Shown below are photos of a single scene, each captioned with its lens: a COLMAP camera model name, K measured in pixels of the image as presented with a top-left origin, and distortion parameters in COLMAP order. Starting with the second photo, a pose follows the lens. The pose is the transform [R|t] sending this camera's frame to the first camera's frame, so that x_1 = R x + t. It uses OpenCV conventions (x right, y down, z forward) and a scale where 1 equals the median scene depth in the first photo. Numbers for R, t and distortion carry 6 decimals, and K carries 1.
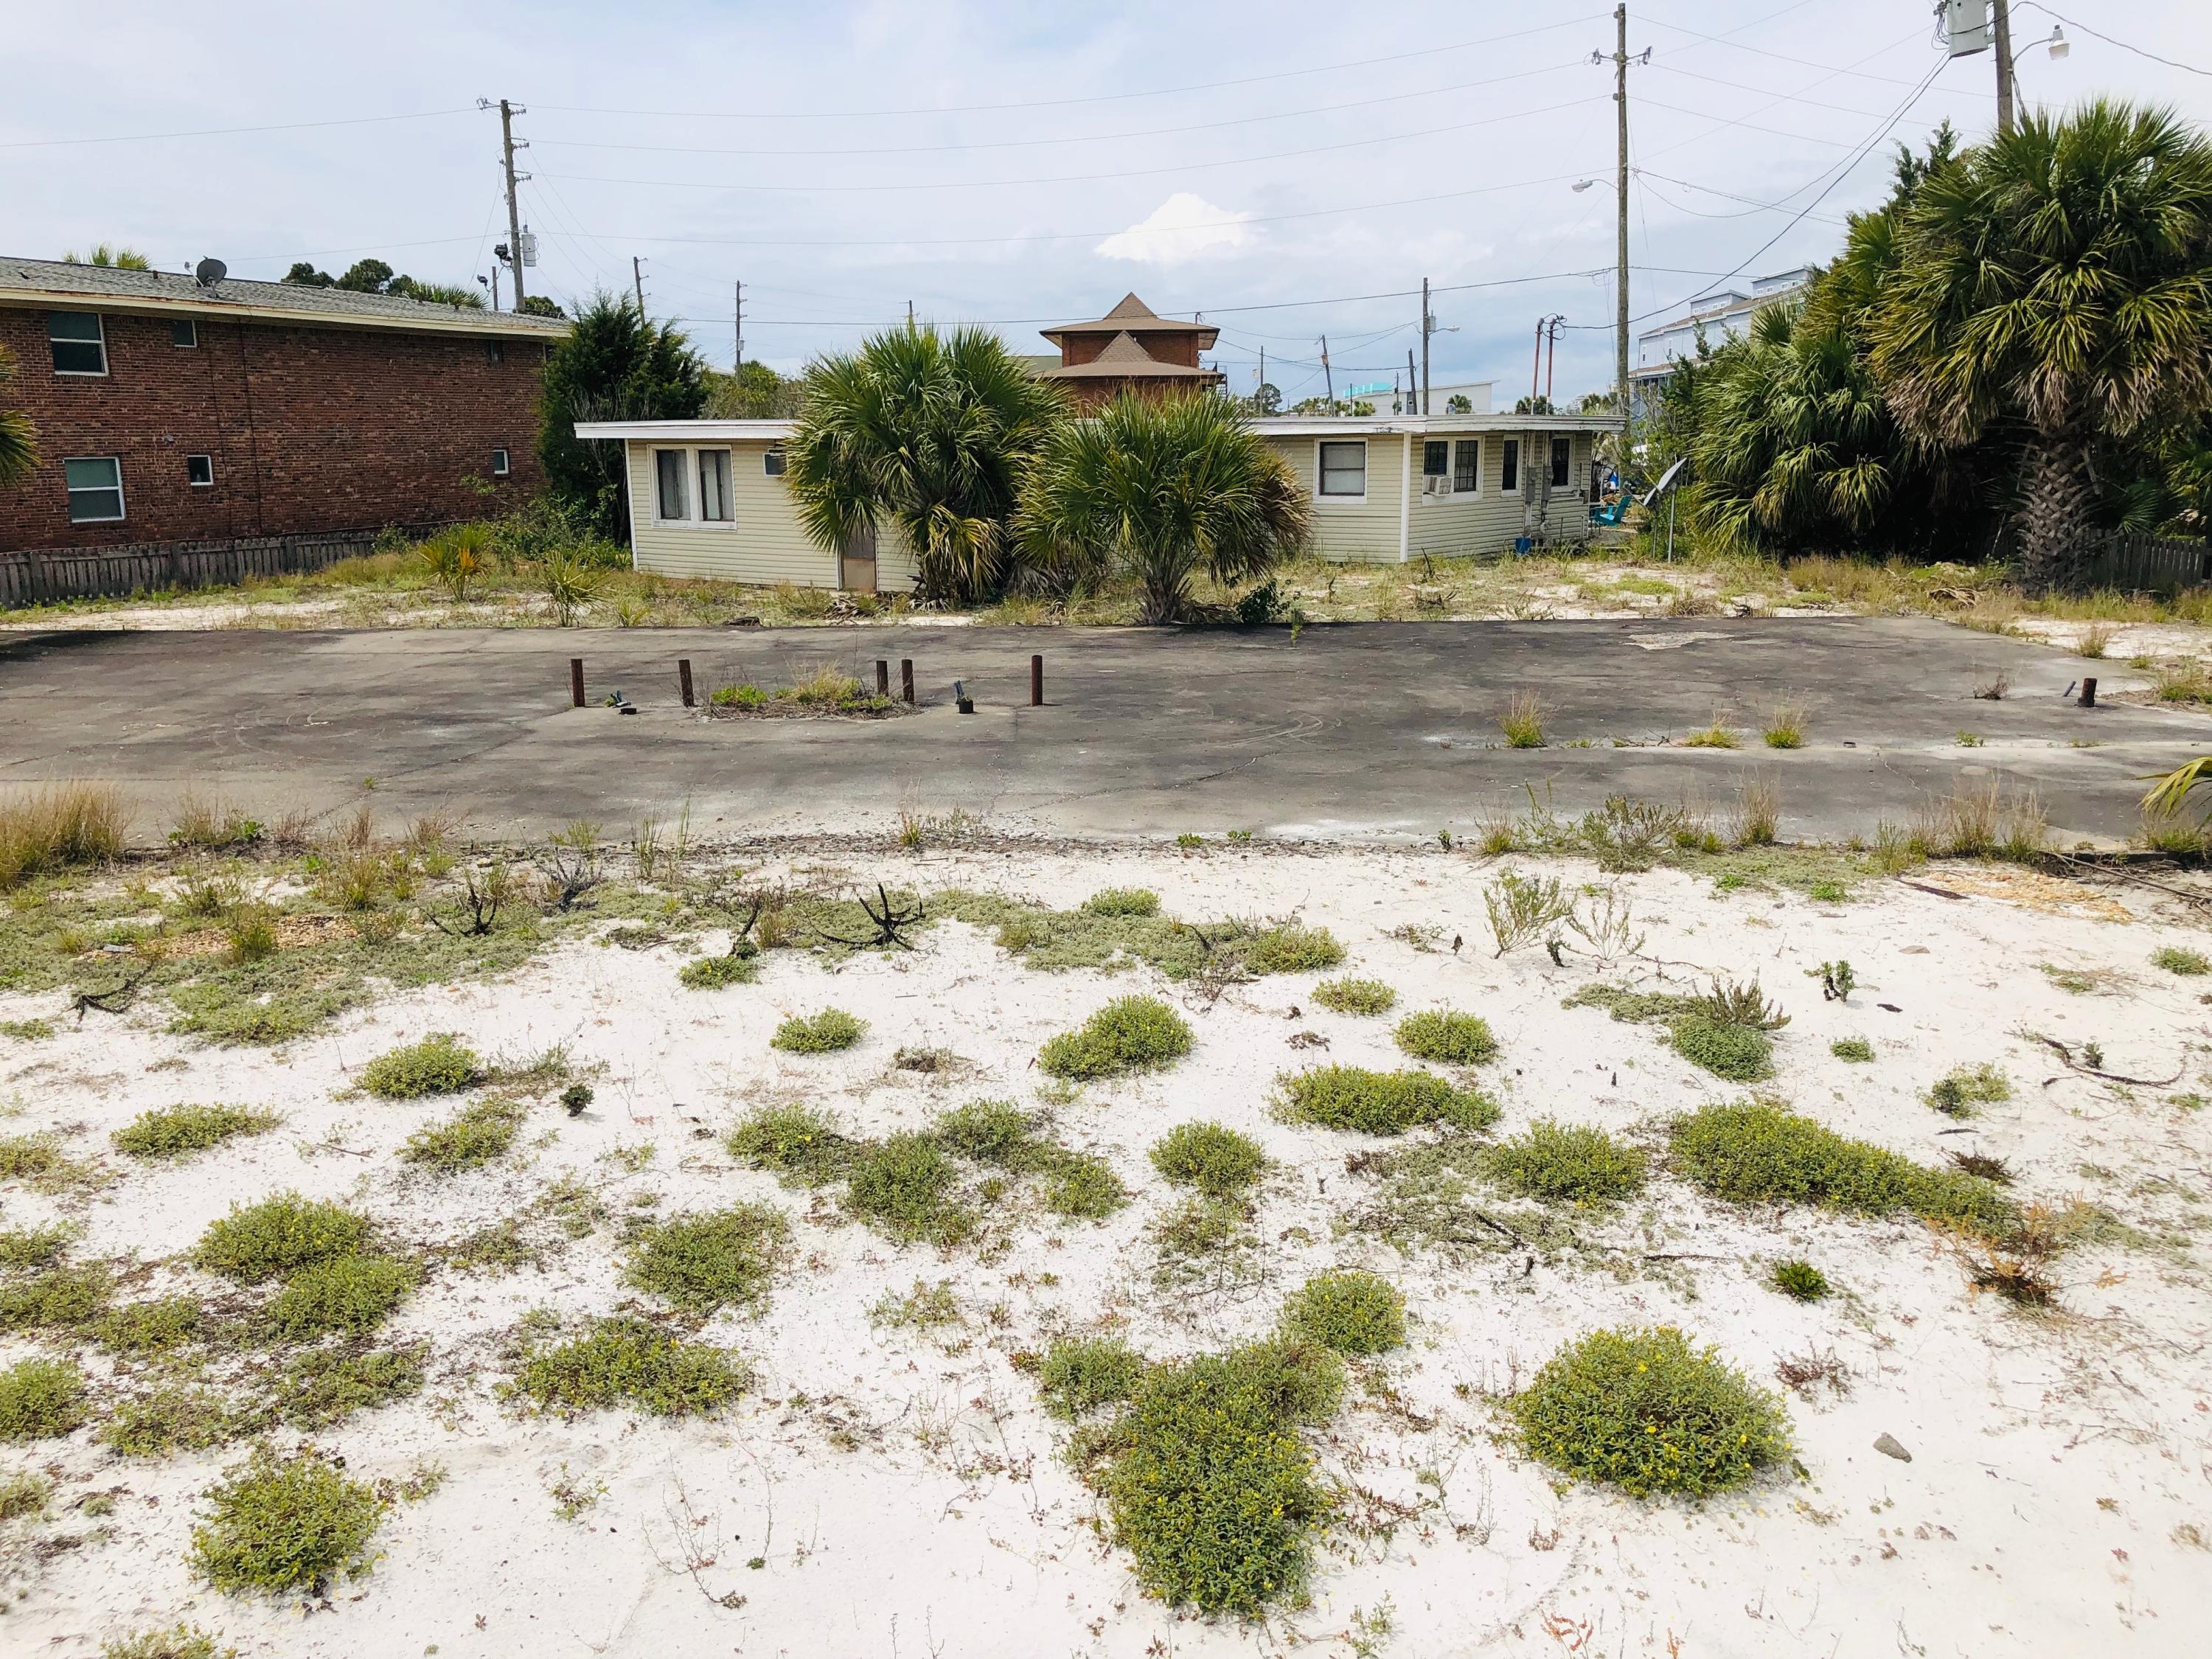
lens RADIAL K [[1820.7, 0, 1112.0], [0, 1820.7, 844.3], [0, 0, 1]] dist [0.008716, 0.010588]
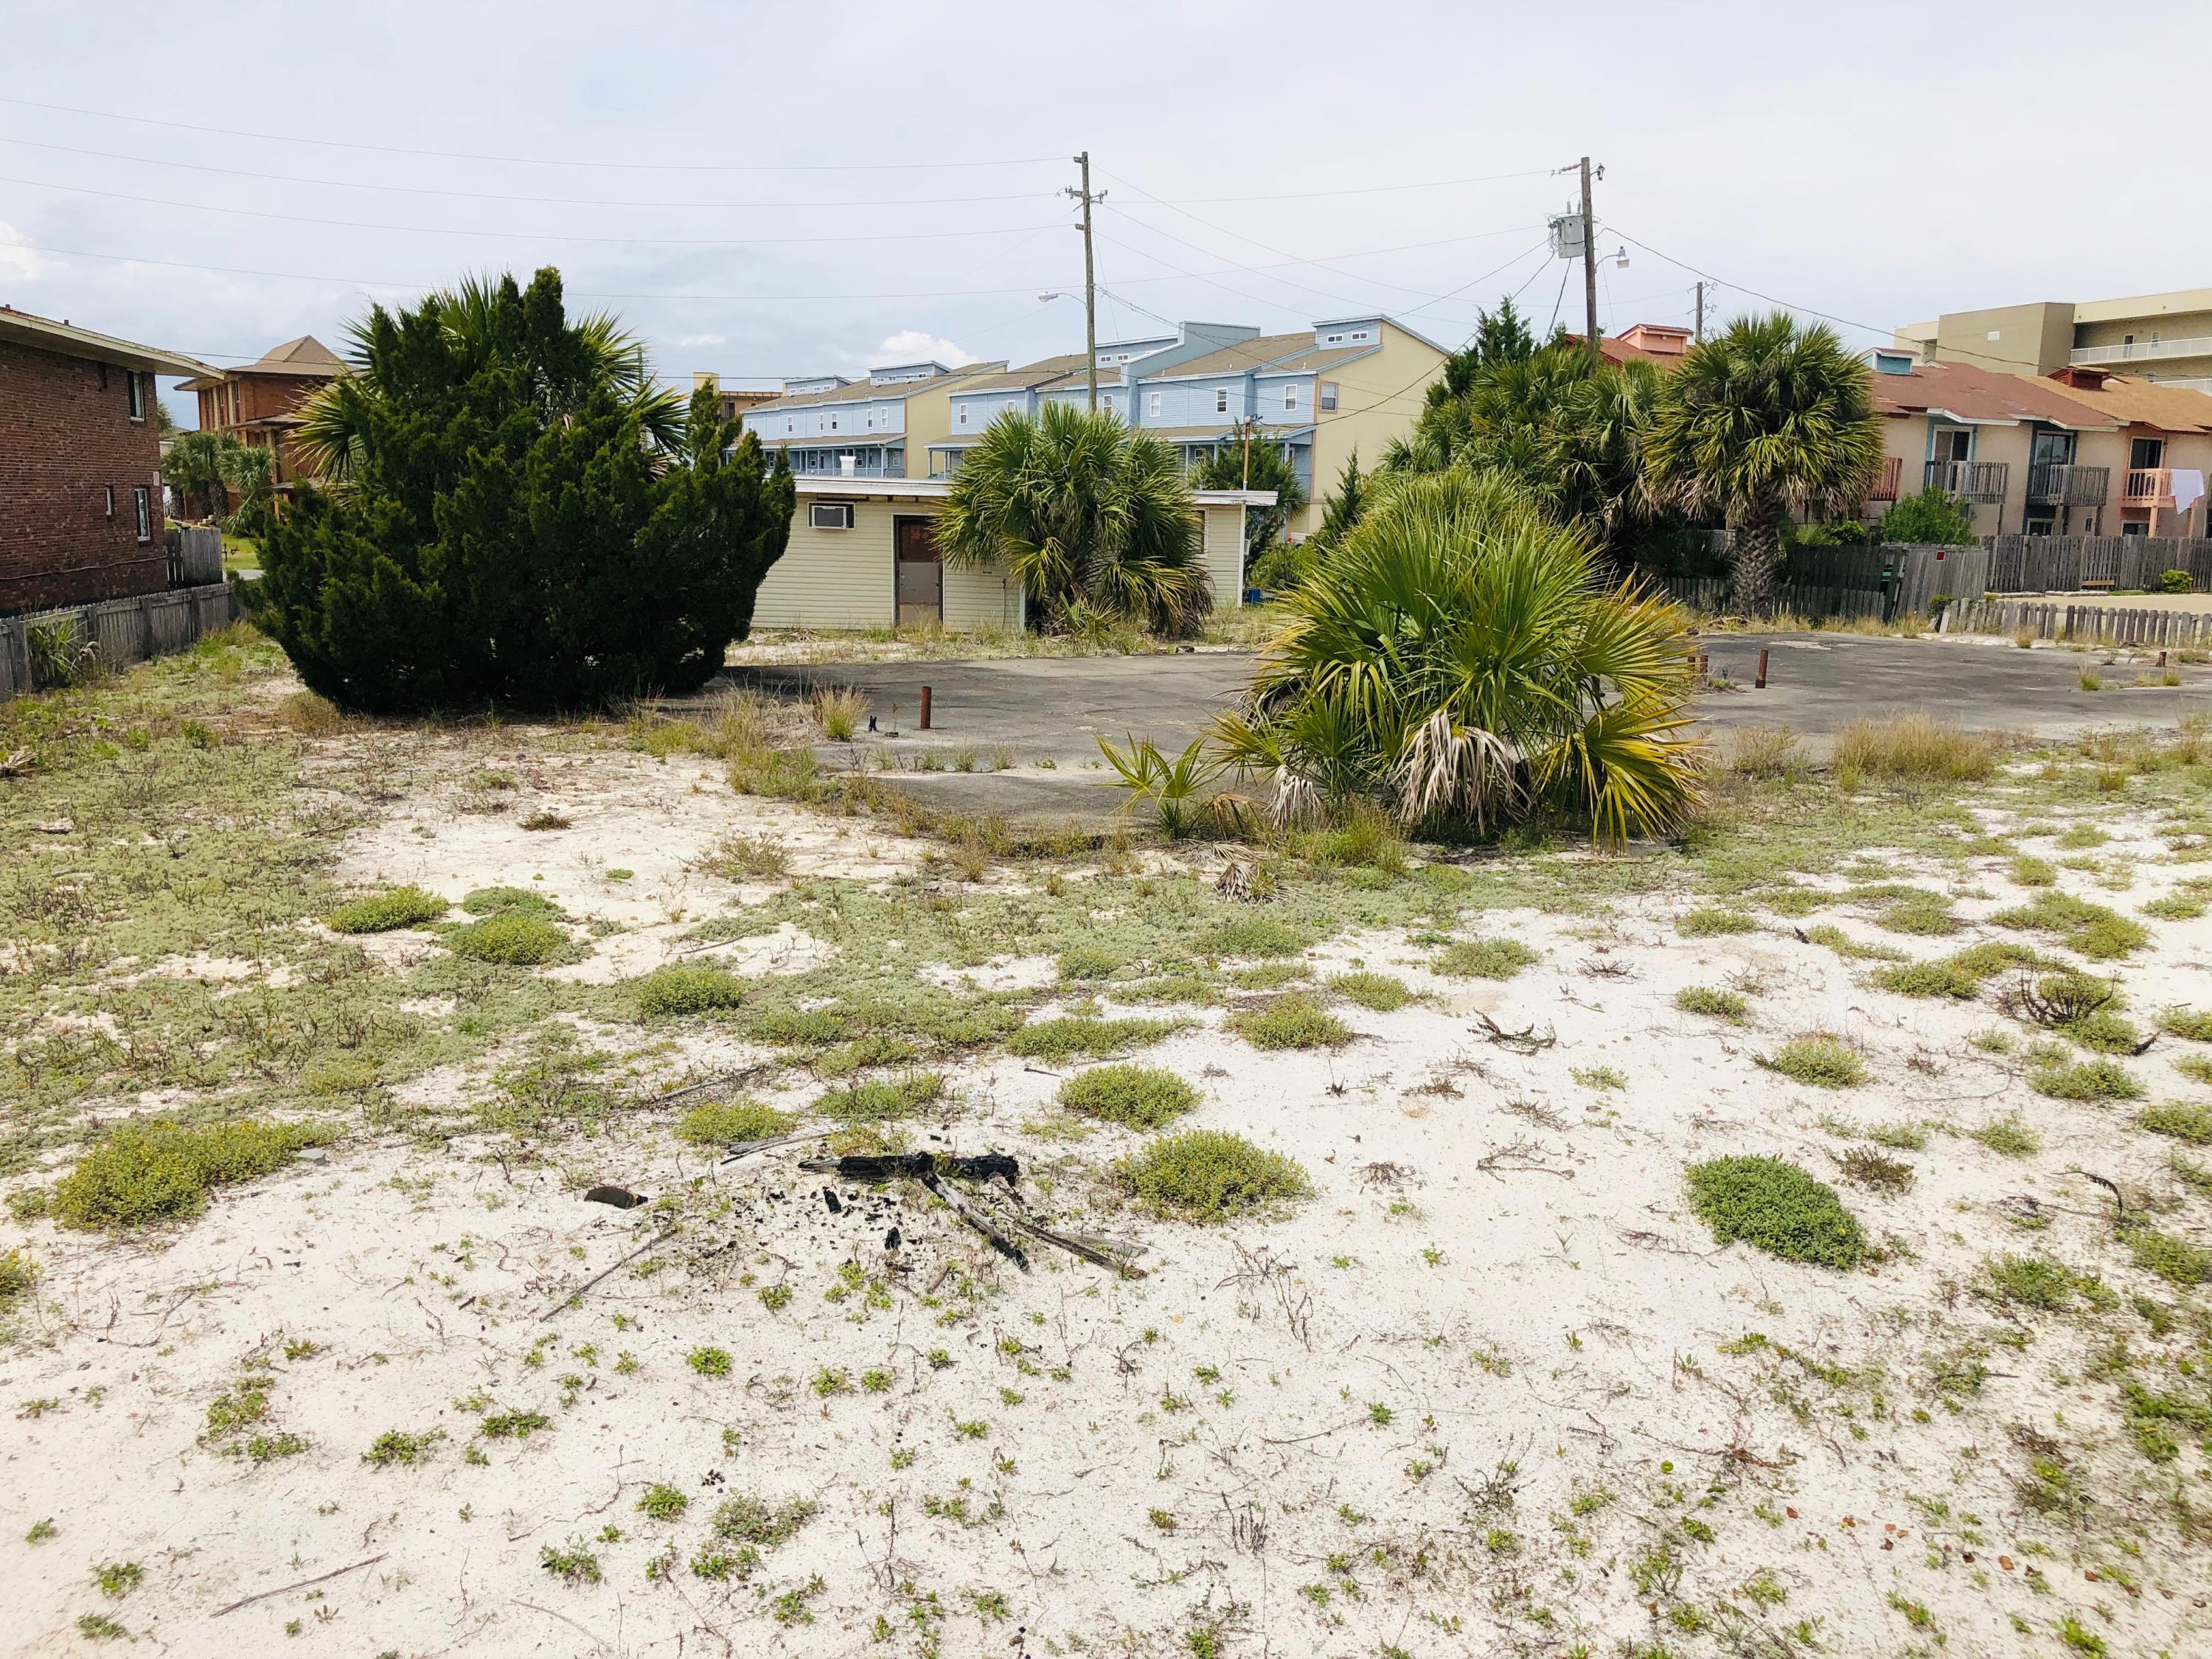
lens RADIAL K [[1824.5, 0, 1106.0], [0, 1824.5, 829.5], [0, 0, 1]] dist [0.081407, -0.237751]
pose [[0.823588, -0.071346, 0.562683, -0.619563], [0.095410, 0.995347, -0.013444, 0.004833], [-0.559106, 0.064758, 0.826563, 0.024695]]
